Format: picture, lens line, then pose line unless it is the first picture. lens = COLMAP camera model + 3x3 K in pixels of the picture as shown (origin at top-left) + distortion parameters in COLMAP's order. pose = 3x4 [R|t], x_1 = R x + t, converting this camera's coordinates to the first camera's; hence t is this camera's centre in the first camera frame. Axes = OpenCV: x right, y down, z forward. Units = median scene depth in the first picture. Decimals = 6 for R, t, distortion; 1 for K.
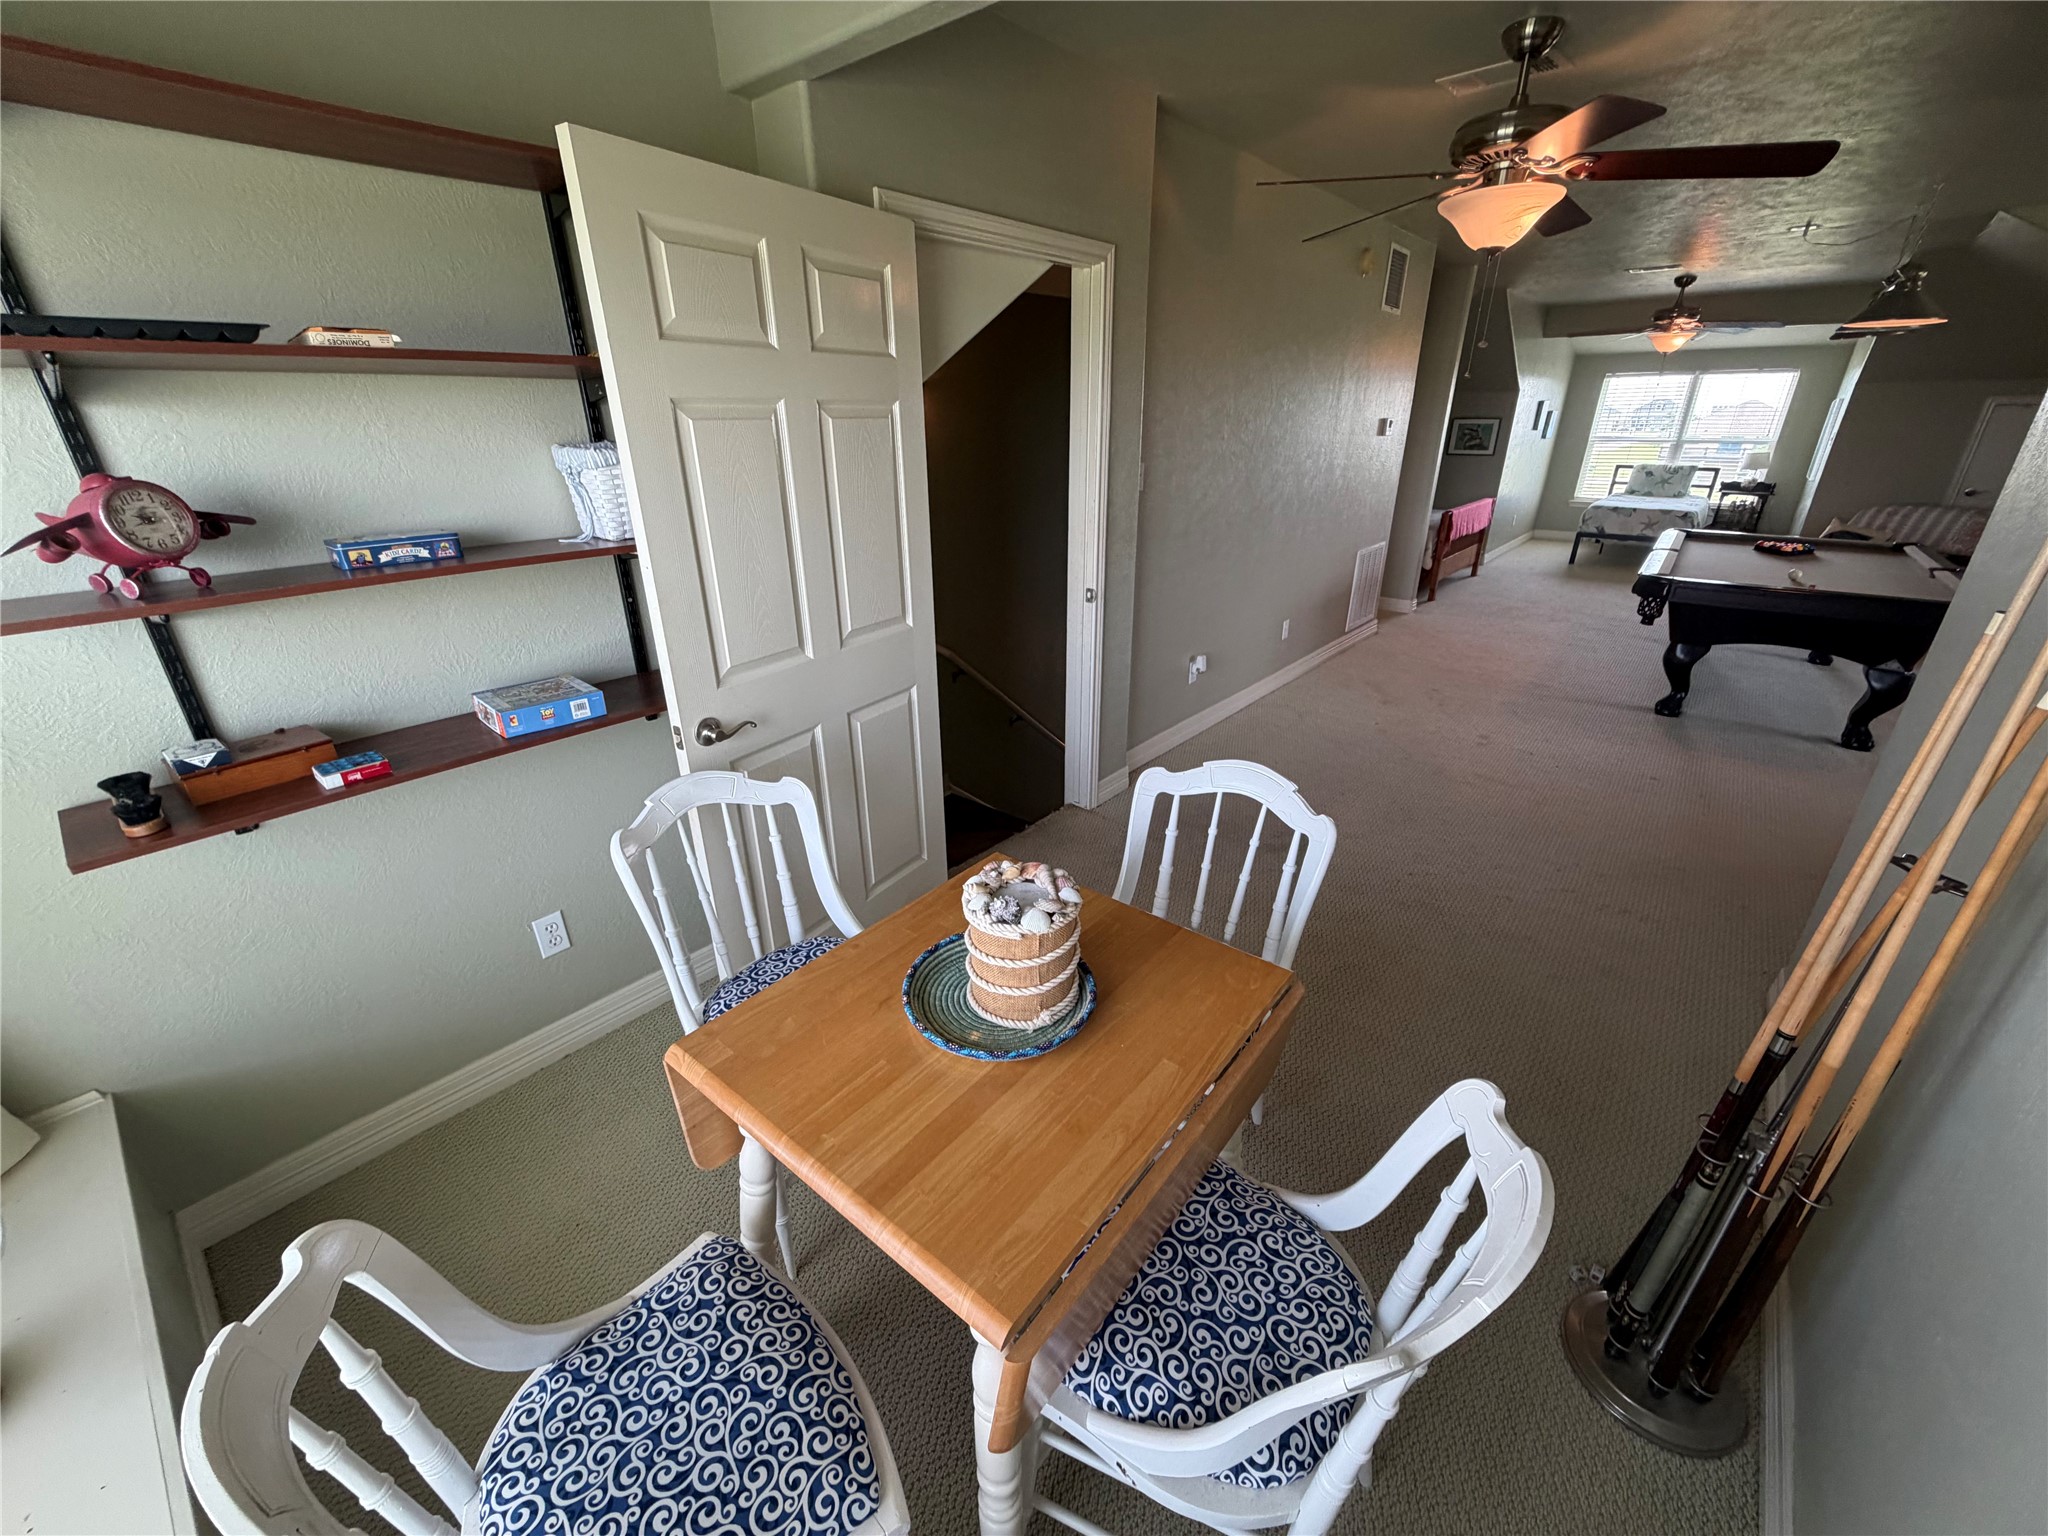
lens RADIAL K [[813.8, 0, 1017.3], [0, 813.8, 771.2], [0, 0, 1]] dist [-0.000324, 0.000312]
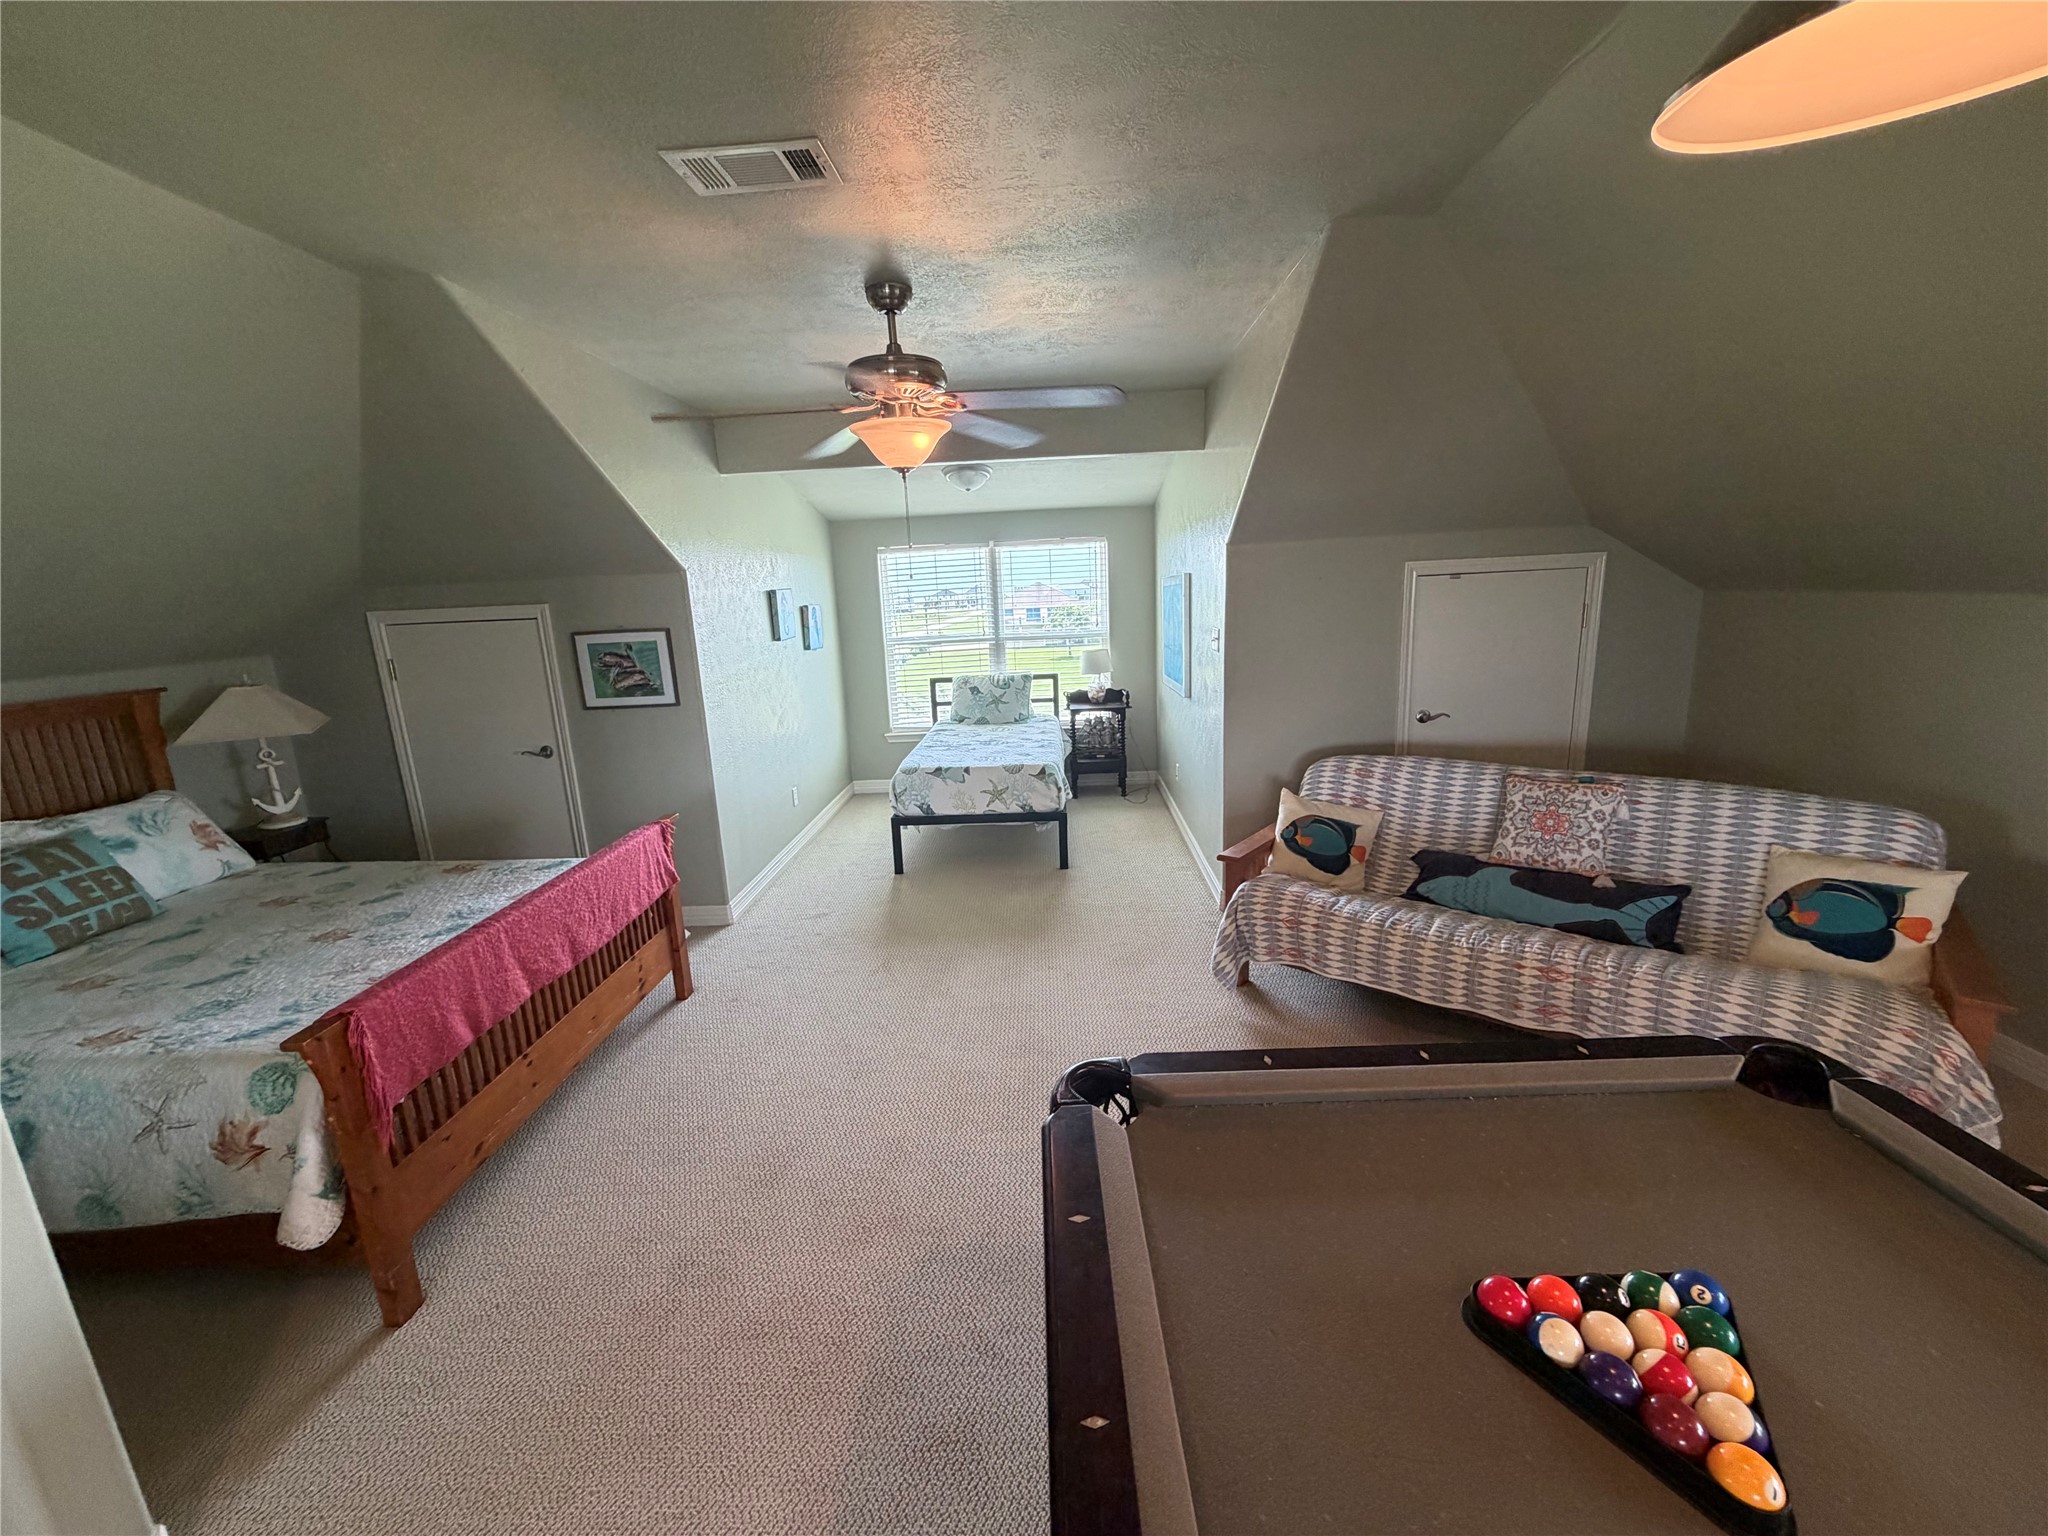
lens RADIAL K [[813.8, 0, 1024.9], [0, 813.8, 772.8], [0, 0, 1]] dist [-0.000324, 0.000312]
pose [[0.779625, -0.165630, 0.603947, 0.424034], [0.287640, 0.951354, -0.110405, -0.229334], [-0.556281, 0.259793, 0.789341, 0.506674]]
